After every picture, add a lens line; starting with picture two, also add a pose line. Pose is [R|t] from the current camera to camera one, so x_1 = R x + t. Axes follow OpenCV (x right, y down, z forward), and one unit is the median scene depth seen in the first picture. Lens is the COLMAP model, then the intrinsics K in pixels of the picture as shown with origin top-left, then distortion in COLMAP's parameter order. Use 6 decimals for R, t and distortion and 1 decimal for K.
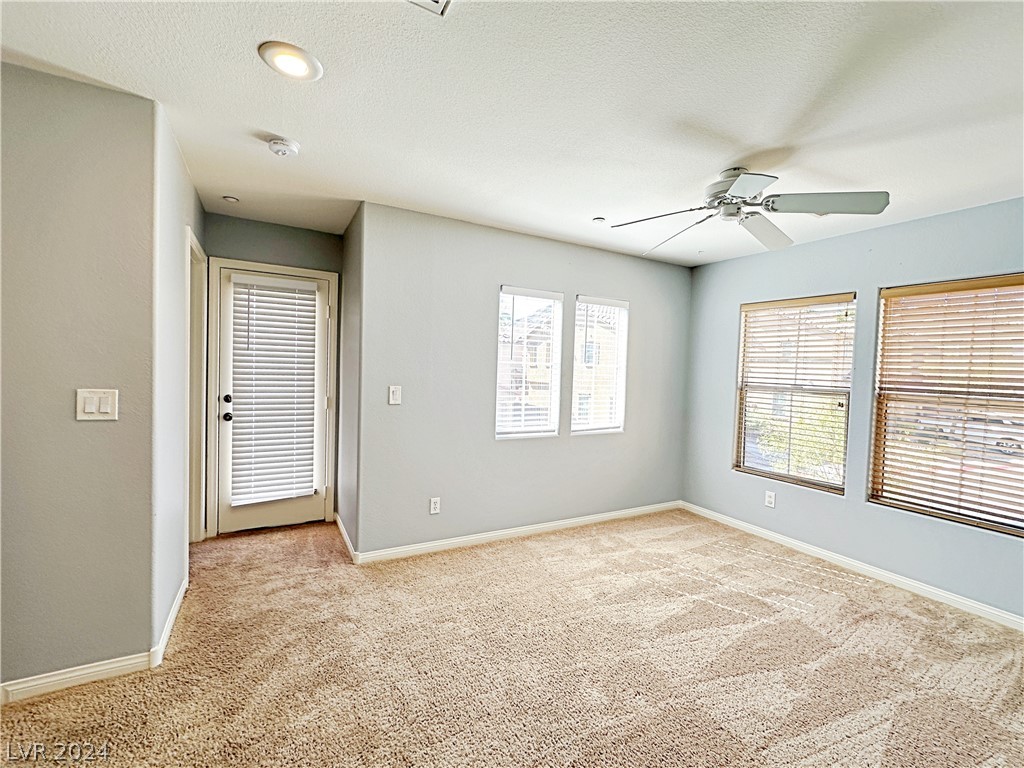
lens RADIAL K [[436.9, 0, 509.8], [0, 436.9, 383.6], [0, 0, 1]] dist [-0.000811, 0.000215]
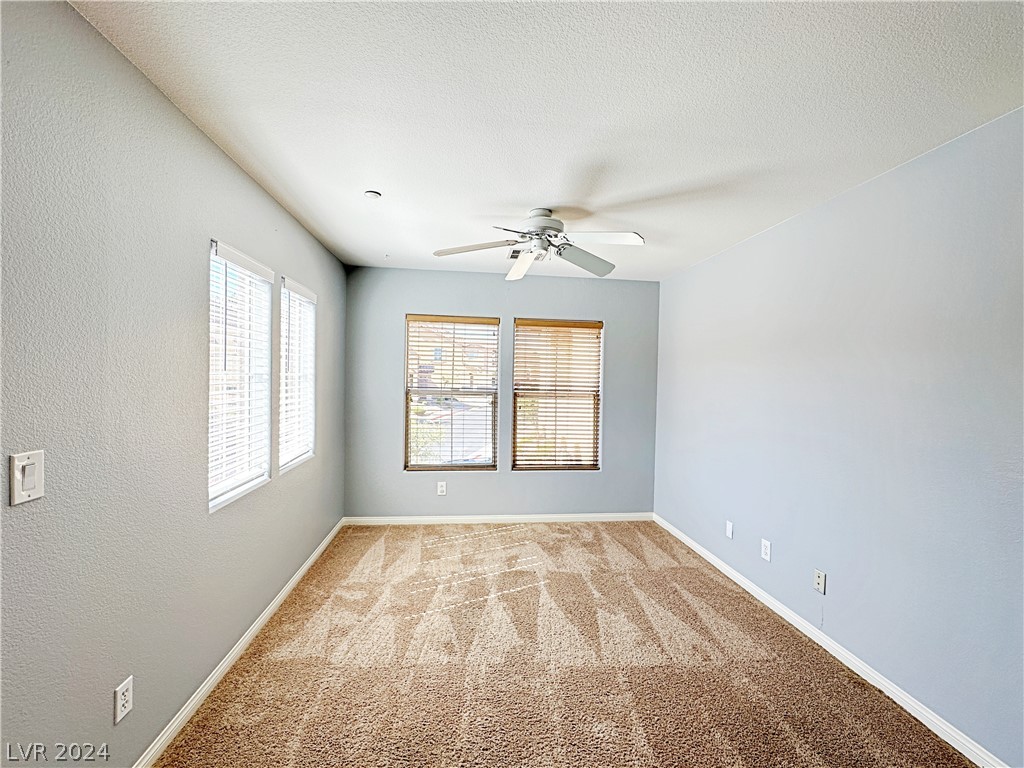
lens RADIAL K [[425.7, 0, 506.6], [0, 425.7, 385.2], [0, 0, 1]] dist [-0.001137, 0.000374]
pose [[0.387361, -0.043541, 0.920899, -0.445566], [0.026948, 0.998992, 0.035898, -0.053512], [-0.921534, 0.010911, 0.388144, 0.504459]]
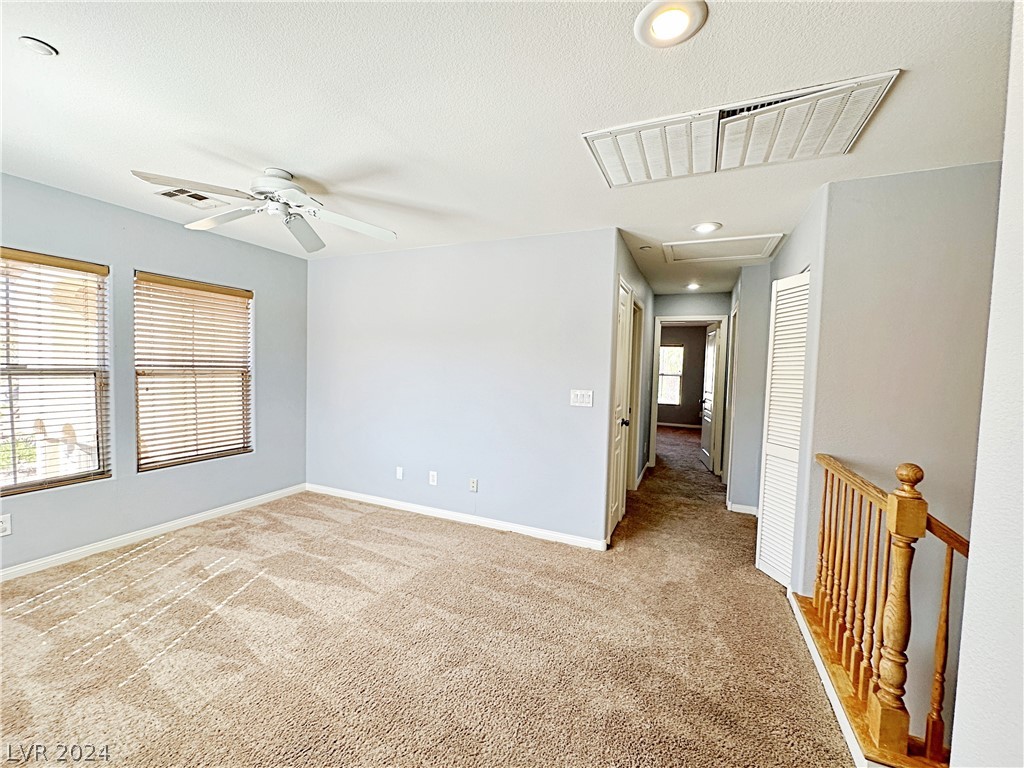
lens RADIAL K [[425.7, 0, 506.6], [0, 425.7, 385.2], [0, 0, 1]] dist [-0.001137, 0.000374]
pose [[-0.594629, -0.089721, 0.798979, -0.536443], [-0.019795, 0.995086, 0.097011, -0.060752], [-0.803757, 0.041870, -0.593483, 0.920206]]
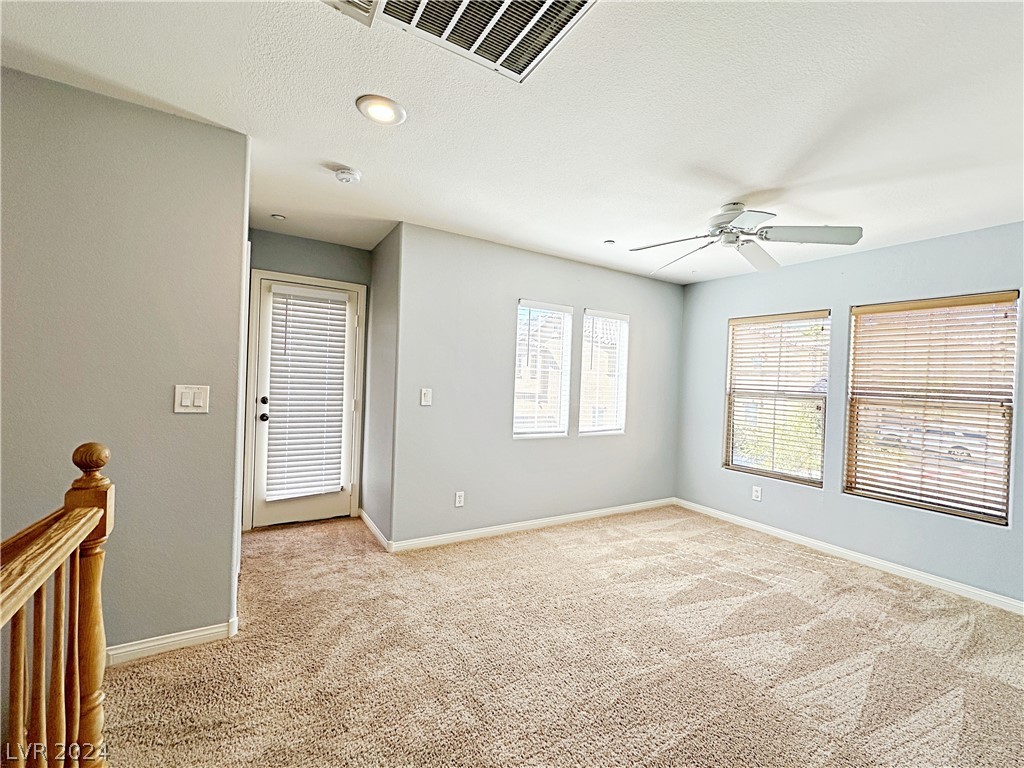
lens RADIAL K [[427.7, 0, 510.5], [0, 427.7, 384.3], [0, 0, 1]] dist [0.000532, 0.000031]
pose [[0.999025, 0.006168, 0.043719, -0.101220], [-0.005128, 0.999702, -0.023863, 0.019280], [-0.043854, 0.023616, 0.998759, -0.085622]]
